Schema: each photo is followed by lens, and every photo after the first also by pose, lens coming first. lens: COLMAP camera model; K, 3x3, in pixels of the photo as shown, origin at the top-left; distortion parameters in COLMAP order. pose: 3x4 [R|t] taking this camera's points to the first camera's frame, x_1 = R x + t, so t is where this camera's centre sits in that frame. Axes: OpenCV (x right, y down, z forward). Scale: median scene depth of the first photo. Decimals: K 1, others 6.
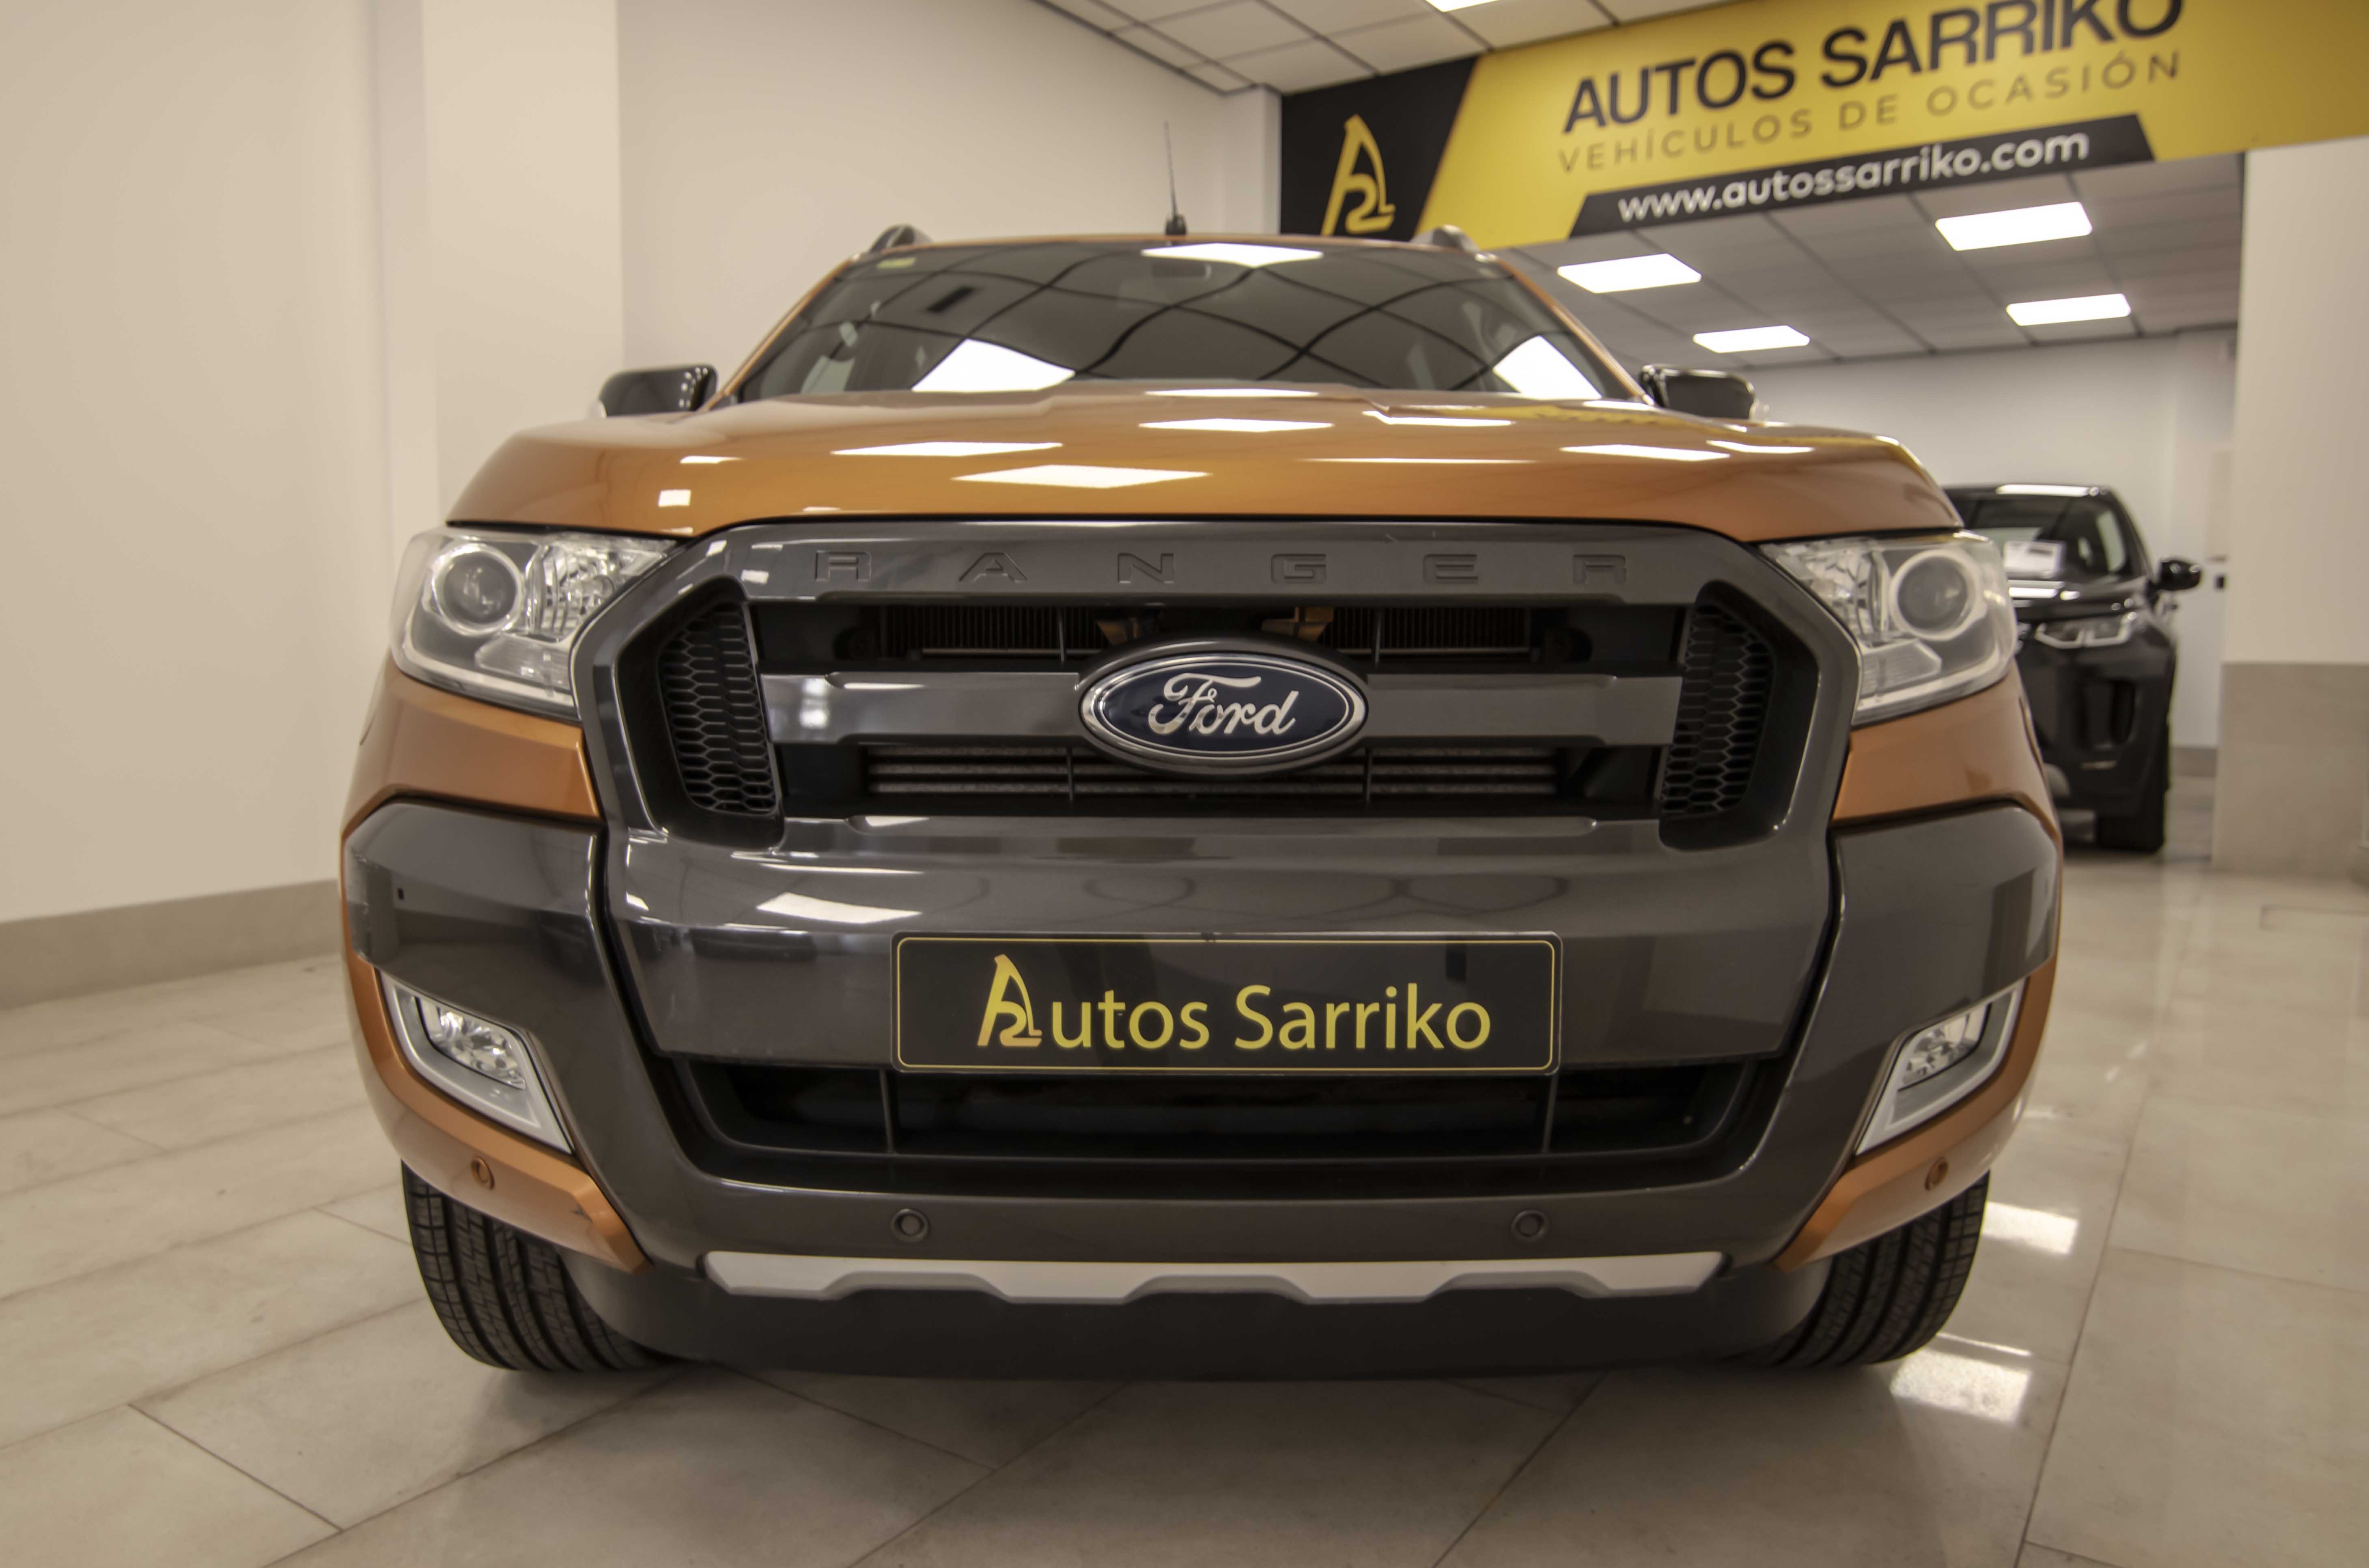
lens RADIAL K [[1606.3, 0, 1184.5], [0, 1606.3, 784.0], [0, 0, 1]] dist [0.000273, -0.000258]
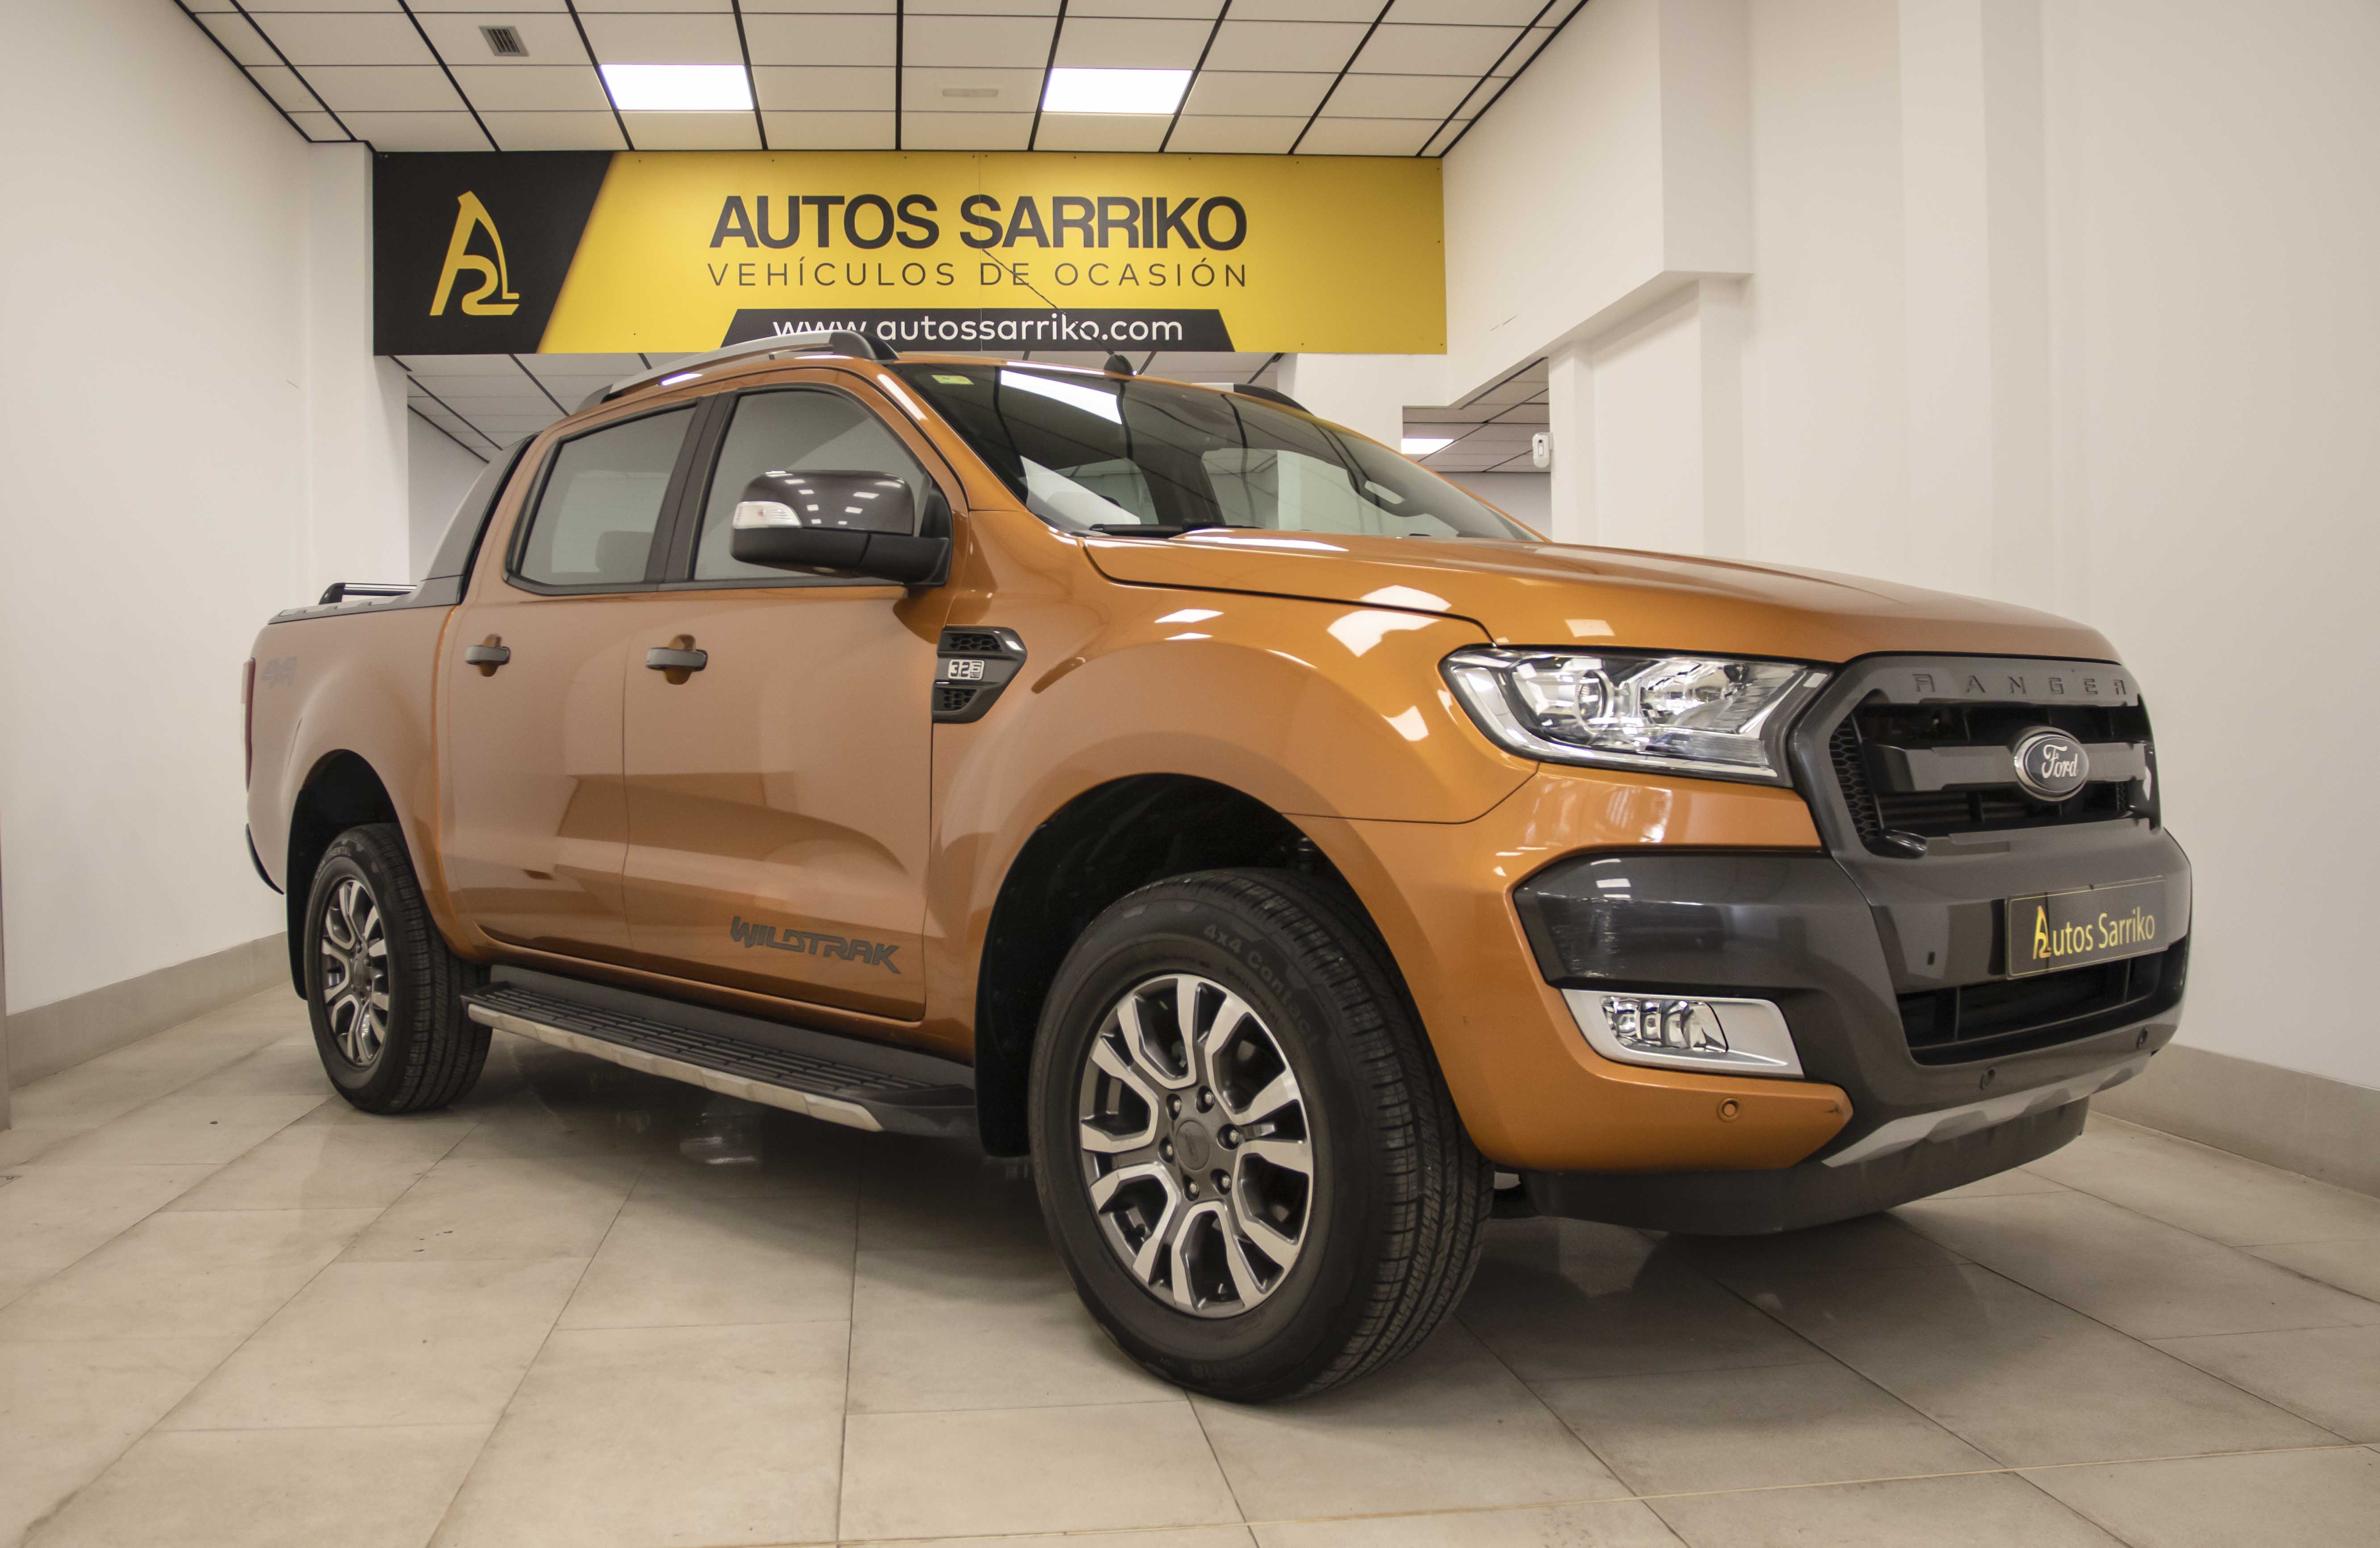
lens RADIAL K [[2104.3, 0, 1193.0], [0, 2104.3, 820.0], [0, 0, 1]] dist [0.005324, 0.005060]
pose [[0.739520, -0.040954, 0.671888, -2.321818], [0.076643, 0.996779, -0.023601, -0.003166], [-0.668758, 0.068949, 0.740277, -0.091029]]
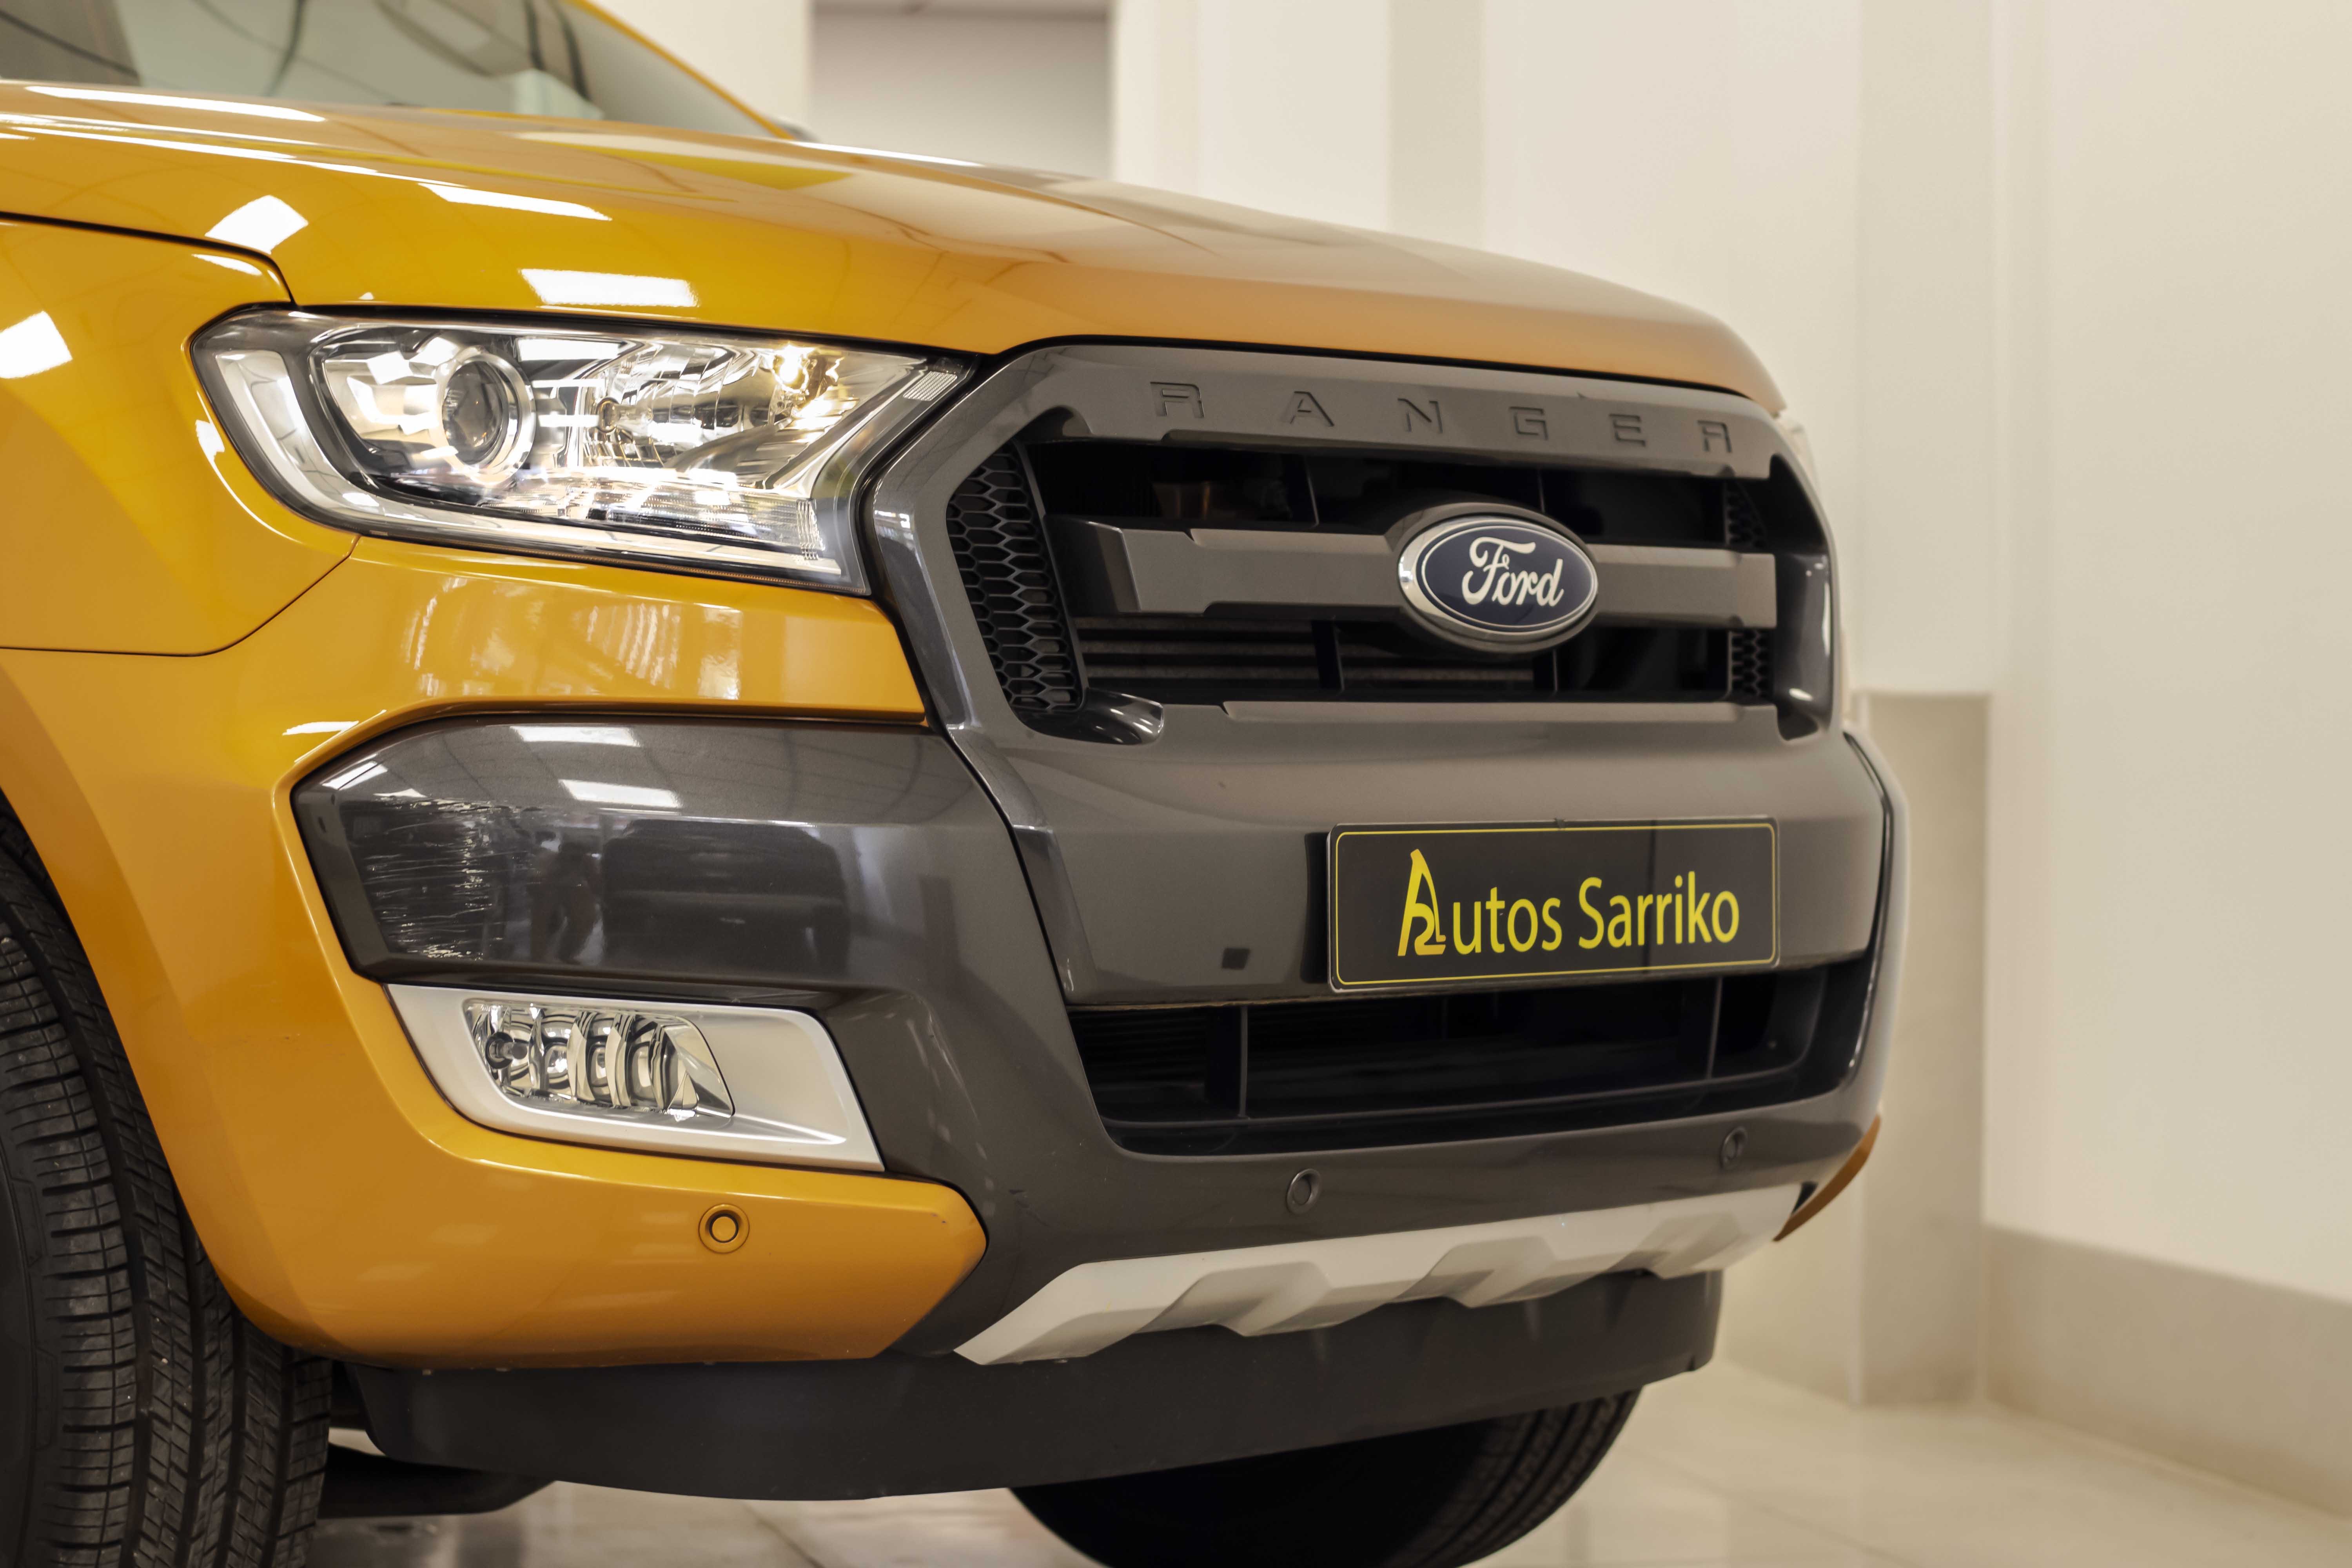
lens RADIAL K [[5695.7, 0, 1176.0], [0, 5695.7, 784.0], [0, 0, 1]] dist [-0.123003, 0.376283]
pose [[0.669815, -0.015287, 0.742371, -2.495727], [0.066396, 0.997016, -0.039375, 0.183047], [-0.739554, 0.075664, 0.668831, -0.982809]]
